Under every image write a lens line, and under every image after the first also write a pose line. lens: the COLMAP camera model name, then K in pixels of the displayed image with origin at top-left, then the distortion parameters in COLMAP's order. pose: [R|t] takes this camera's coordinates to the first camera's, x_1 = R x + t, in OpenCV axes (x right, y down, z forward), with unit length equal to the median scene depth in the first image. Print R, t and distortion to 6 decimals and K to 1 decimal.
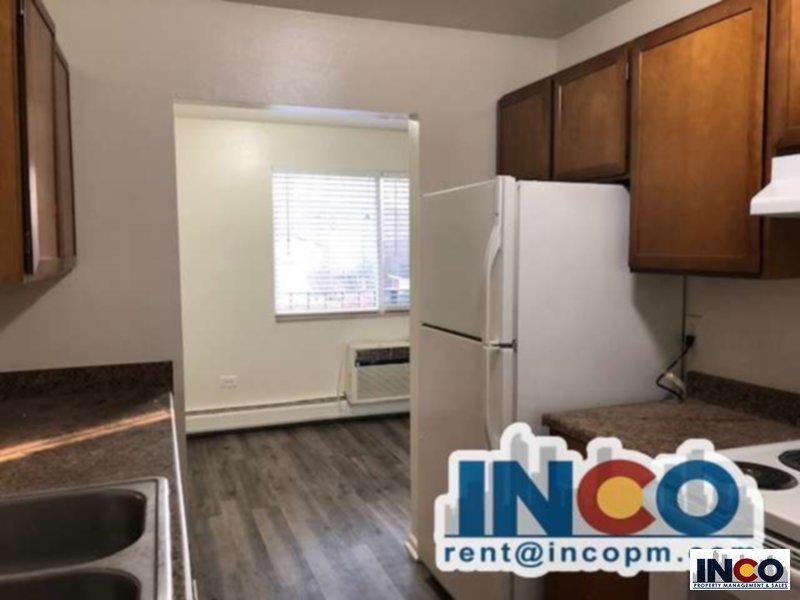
lens RADIAL K [[654.3, 0, 401.5], [0, 654.3, 297.7], [0, 0, 1]] dist [0.045806, -0.041150]
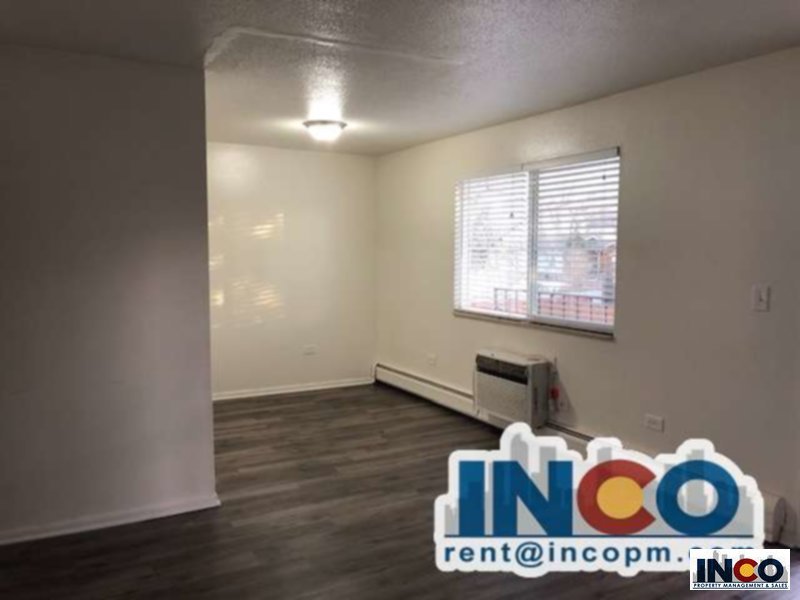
lens RADIAL K [[654.3, 0, 400.6], [0, 654.3, 301.1], [0, 0, 1]] dist [0.045806, -0.041150]
pose [[0.146111, 0.089787, -0.985185, 0.857861], [-0.084875, 0.993338, 0.077943, -0.064061], [0.985620, 0.072230, 0.152759, 0.728393]]
